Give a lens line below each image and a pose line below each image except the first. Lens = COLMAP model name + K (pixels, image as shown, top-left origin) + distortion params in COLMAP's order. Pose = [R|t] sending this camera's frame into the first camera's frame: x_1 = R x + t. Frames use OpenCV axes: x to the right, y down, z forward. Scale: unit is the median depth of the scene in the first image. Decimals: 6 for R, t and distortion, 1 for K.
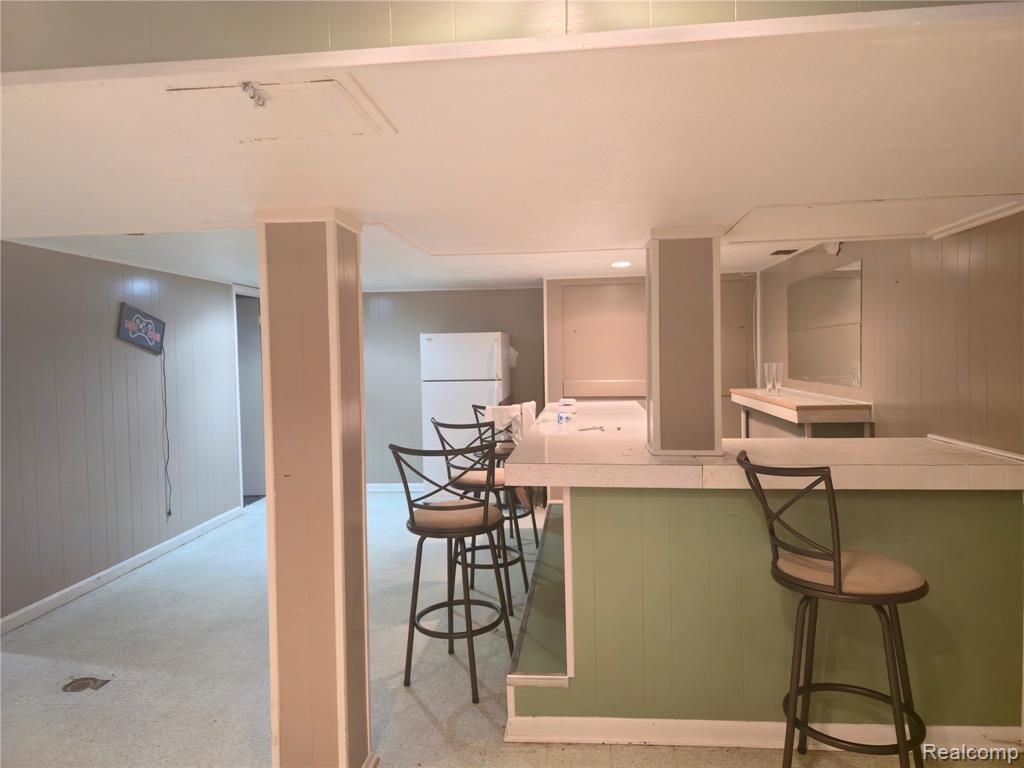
lens RADIAL K [[686.6, 0, 510.7], [0, 686.6, 387.1], [0, 0, 1]] dist [0.041188, -0.028092]
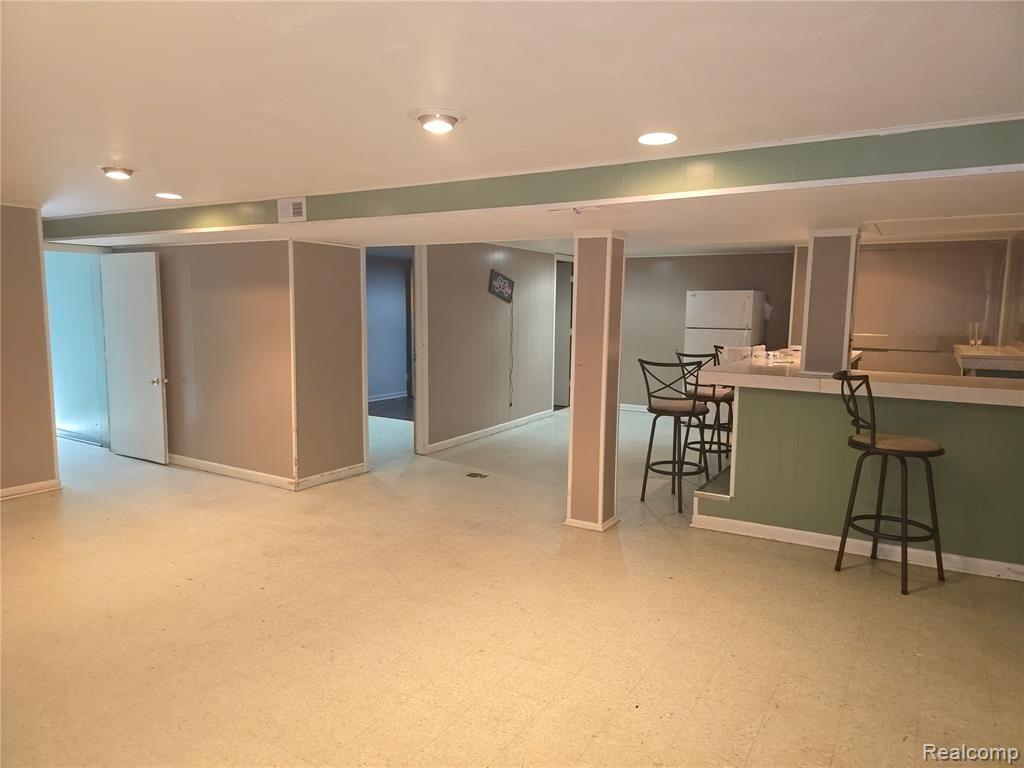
lens RADIAL K [[686.6, 0, 507.6], [0, 686.6, 386.8], [0, 0, 1]] dist [0.041188, -0.028092]
pose [[0.905997, 0.077350, -0.416156, 0.165592], [-0.047869, 0.995578, 0.080832, 0.019371], [0.420568, -0.053313, 0.905693, -0.471247]]
